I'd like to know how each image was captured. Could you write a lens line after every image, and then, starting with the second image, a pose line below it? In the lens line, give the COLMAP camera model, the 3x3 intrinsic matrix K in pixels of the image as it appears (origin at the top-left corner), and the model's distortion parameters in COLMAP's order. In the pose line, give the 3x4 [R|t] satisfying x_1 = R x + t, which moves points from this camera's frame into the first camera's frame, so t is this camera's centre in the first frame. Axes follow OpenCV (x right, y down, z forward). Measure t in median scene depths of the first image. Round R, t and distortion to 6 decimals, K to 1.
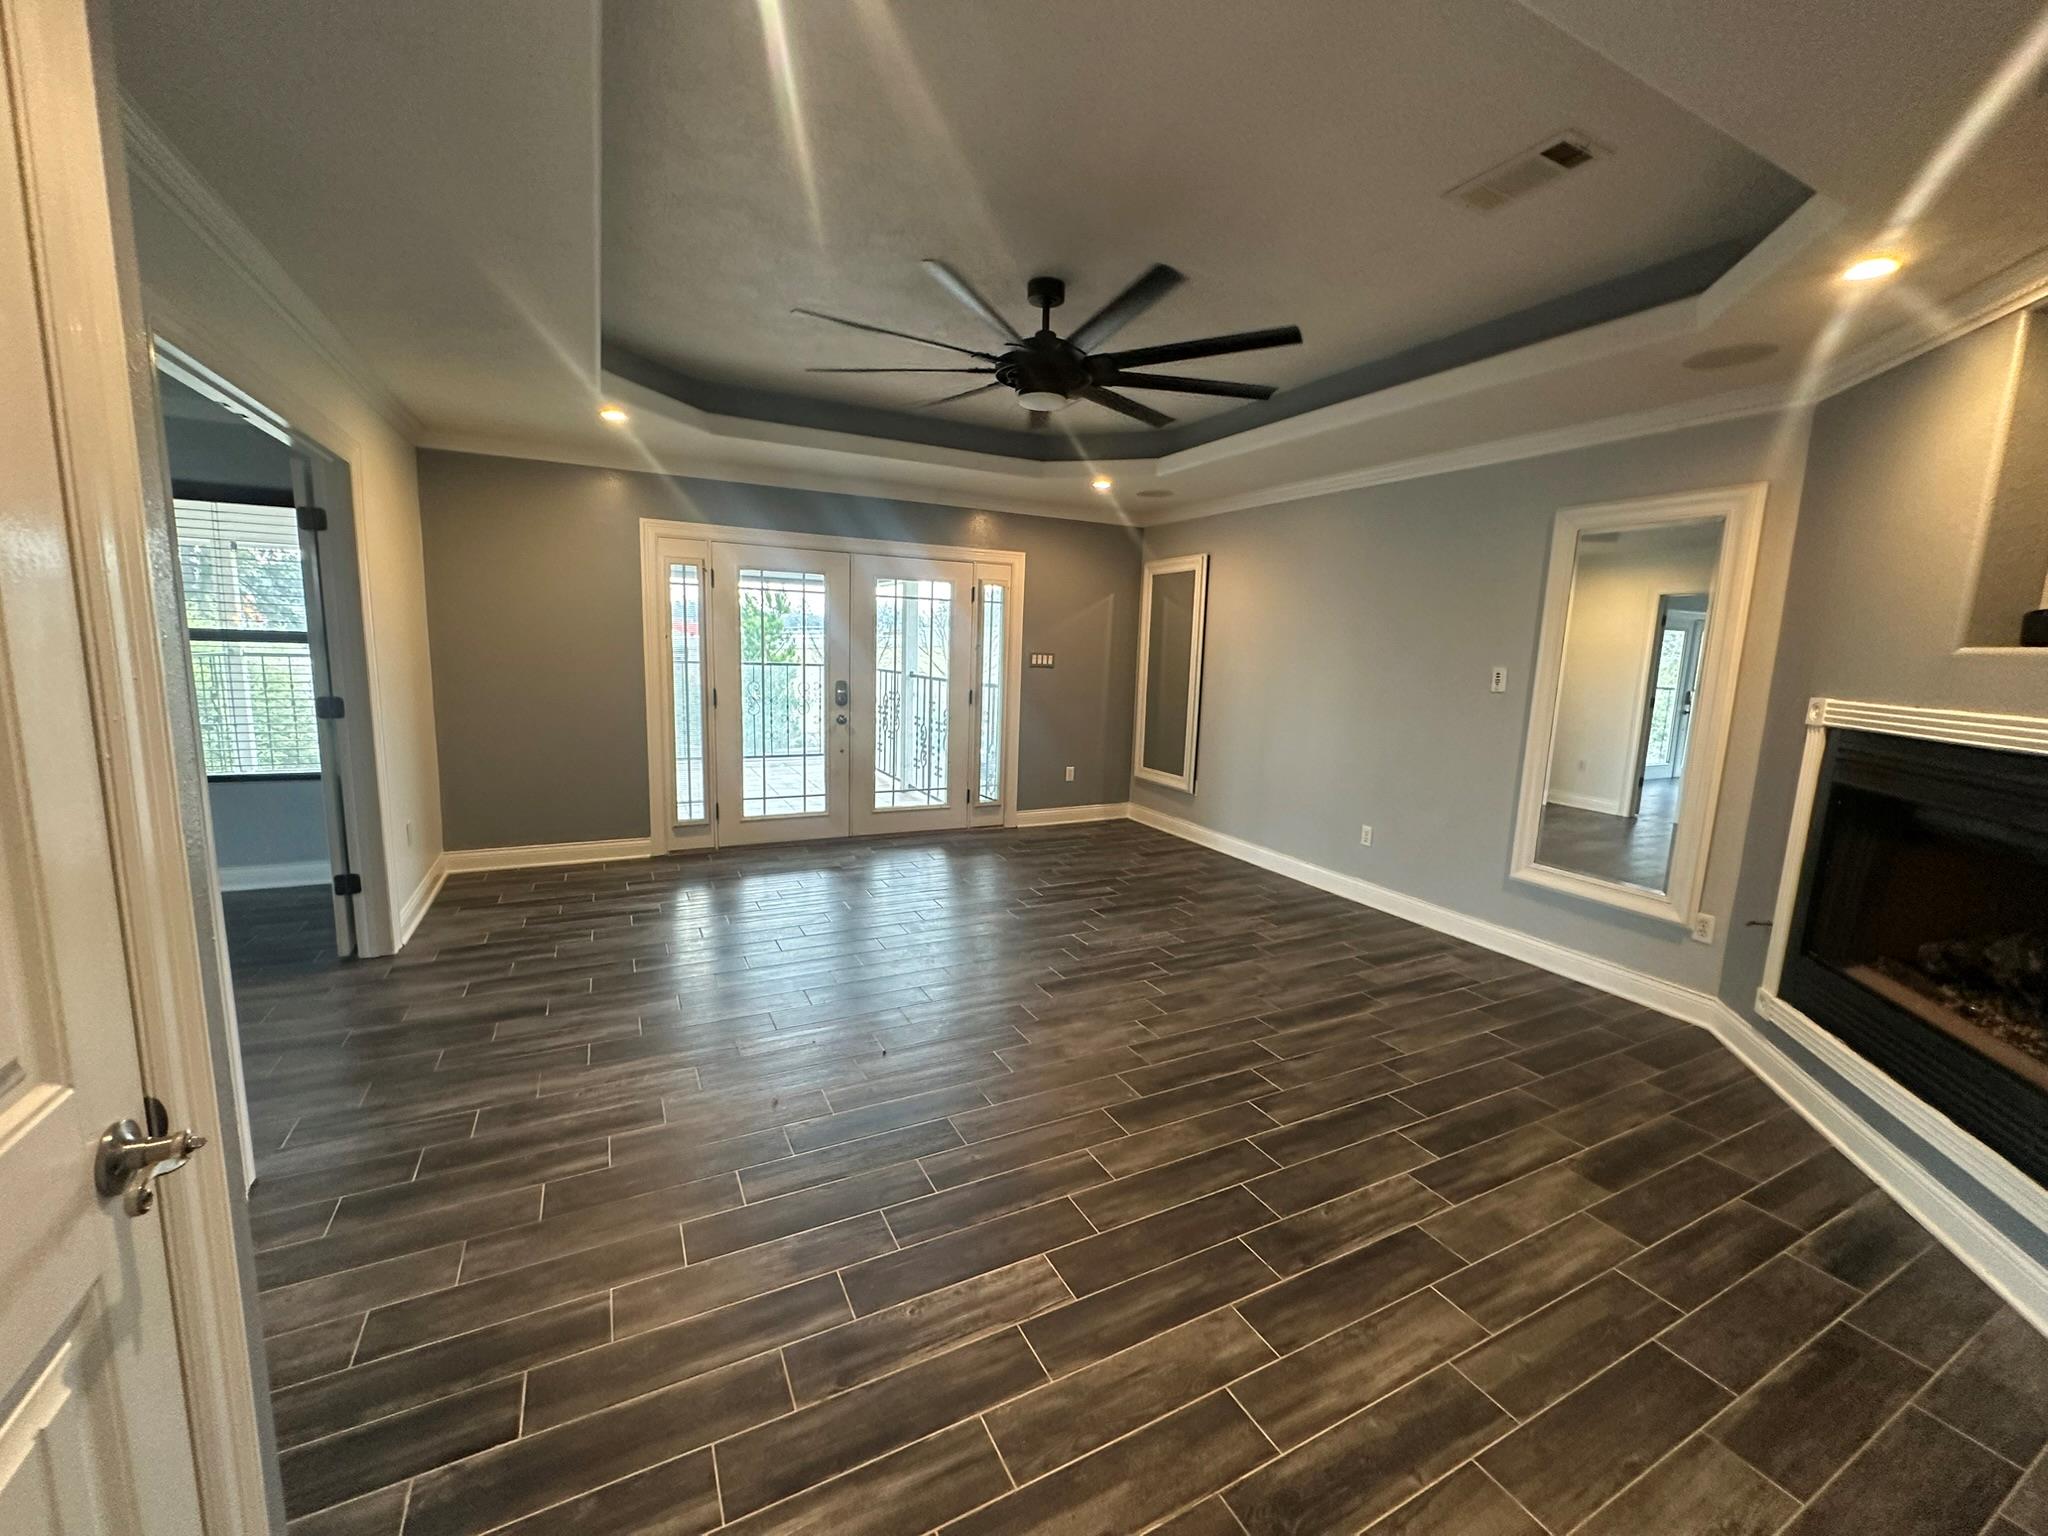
lens RADIAL K [[814.6, 0, 1024.0], [0, 814.6, 768.0], [0, 0, 1]] dist [-0.002246, 0.000060]
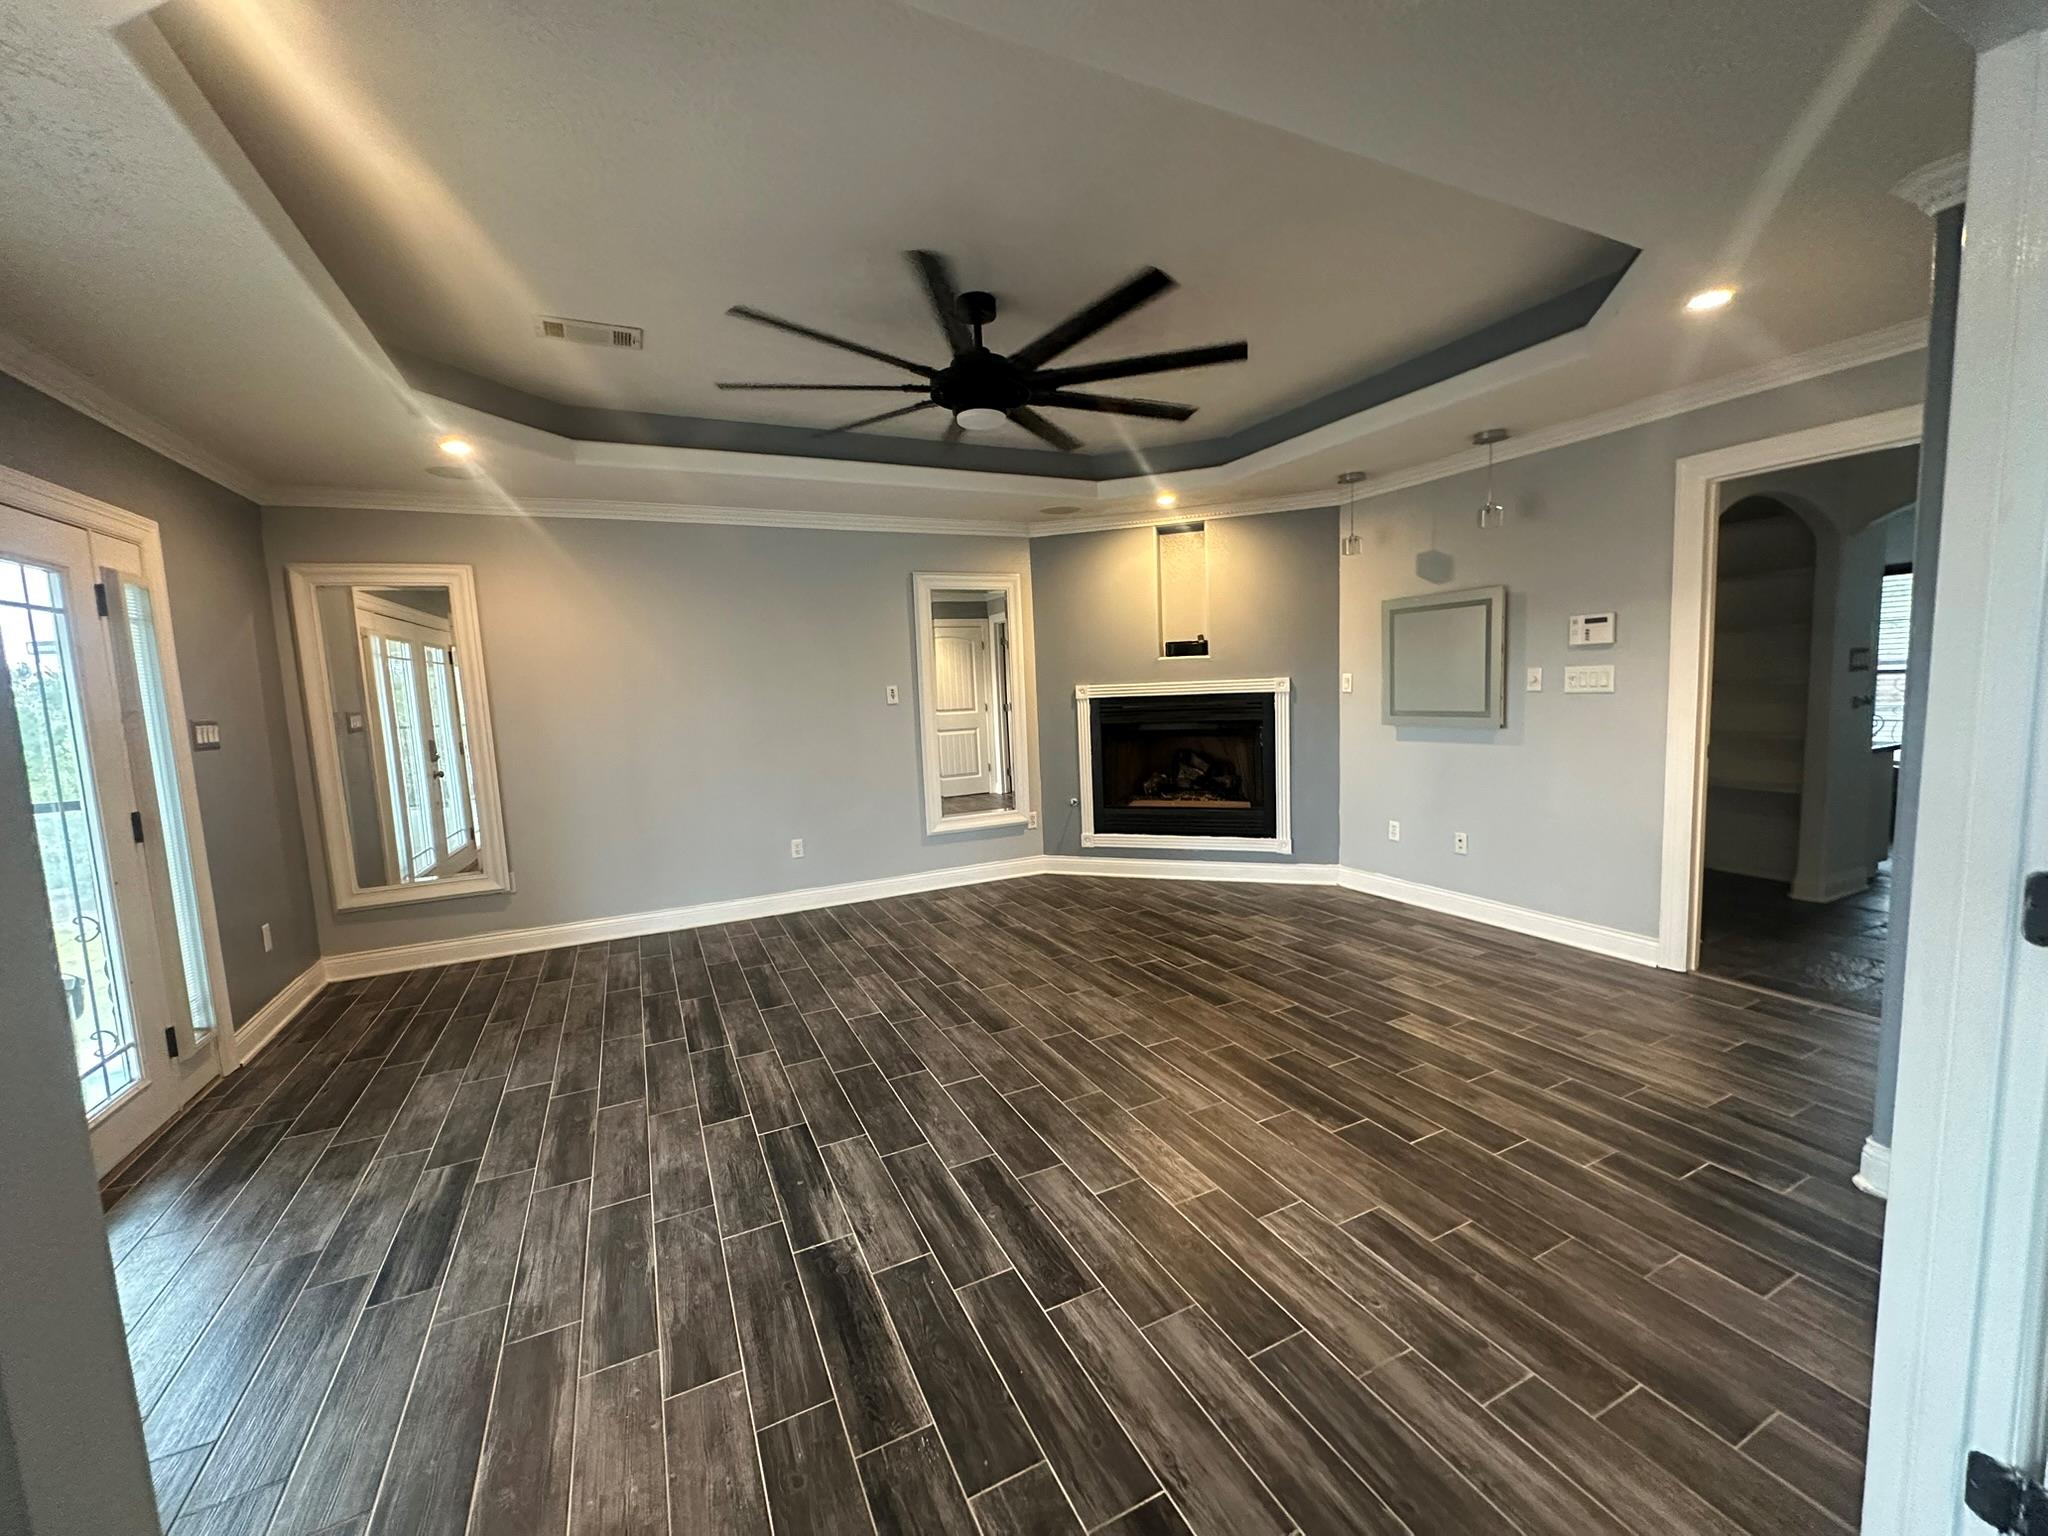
lens RADIAL K [[814.6, 0, 1024.0], [0, 814.6, 768.0], [0, 0, 1]] dist [-0.002246, 0.000060]
pose [[0.020787, -0.138857, 0.990094, -0.979004], [0.193268, 0.972187, 0.132288, -0.165564], [-0.980926, 0.188604, 0.047046, 0.975668]]
